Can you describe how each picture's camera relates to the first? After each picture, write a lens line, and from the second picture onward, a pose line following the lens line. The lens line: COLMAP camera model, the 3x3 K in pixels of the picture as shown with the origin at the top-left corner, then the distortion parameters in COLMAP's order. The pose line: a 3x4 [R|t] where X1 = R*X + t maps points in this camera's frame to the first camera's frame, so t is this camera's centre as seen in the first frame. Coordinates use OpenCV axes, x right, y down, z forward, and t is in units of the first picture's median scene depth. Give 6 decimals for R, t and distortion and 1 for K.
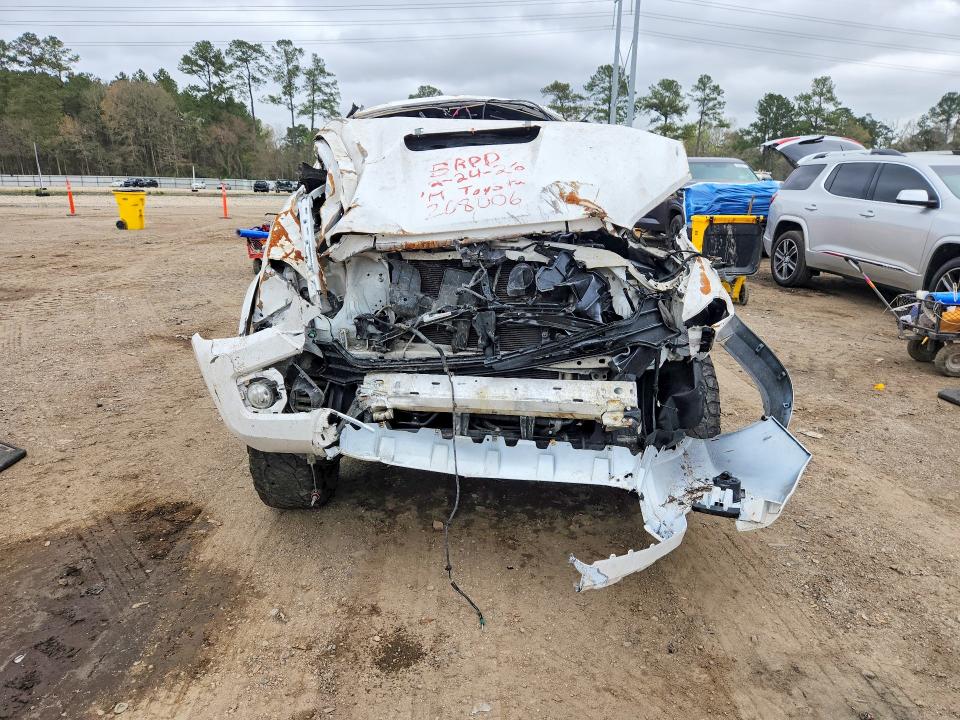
lens RADIAL K [[686.7, 0, 480.0], [0, 686.7, 360.0], [0, 0, 1]] dist [0.028765, -0.031328]
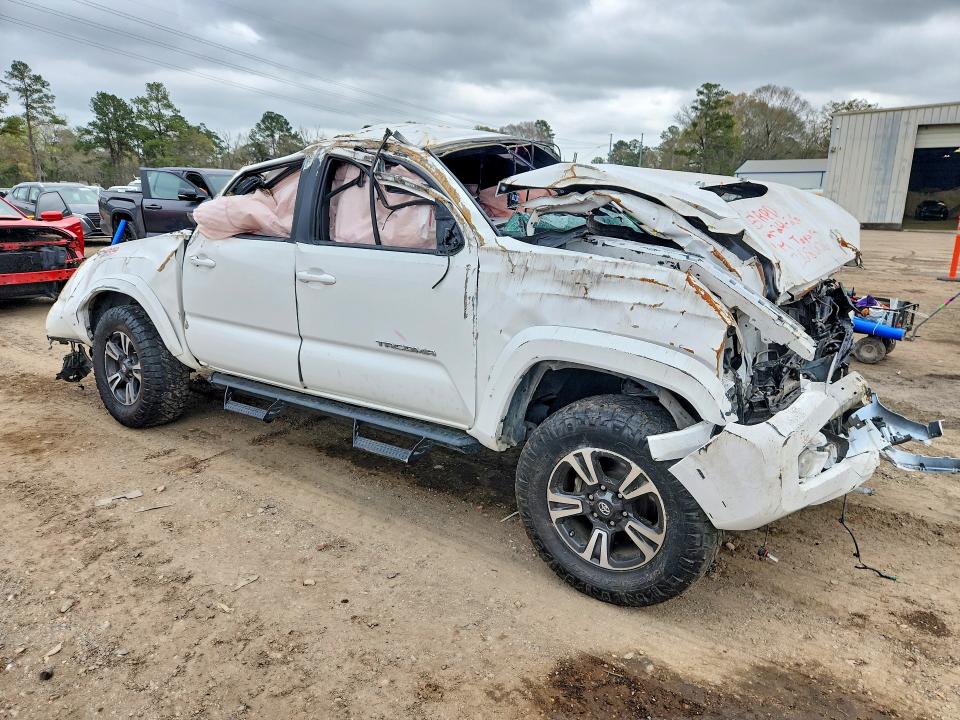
lens RADIAL K [[686.7, 0, 480.0], [0, 686.7, 360.0], [0, 0, 1]] dist [0.028765, -0.031328]
pose [[0.580471, -0.186140, 0.792720, -0.100780], [0.186385, 0.978048, 0.093176, -0.020418], [-0.792662, 0.093665, 0.602423, 0.057913]]
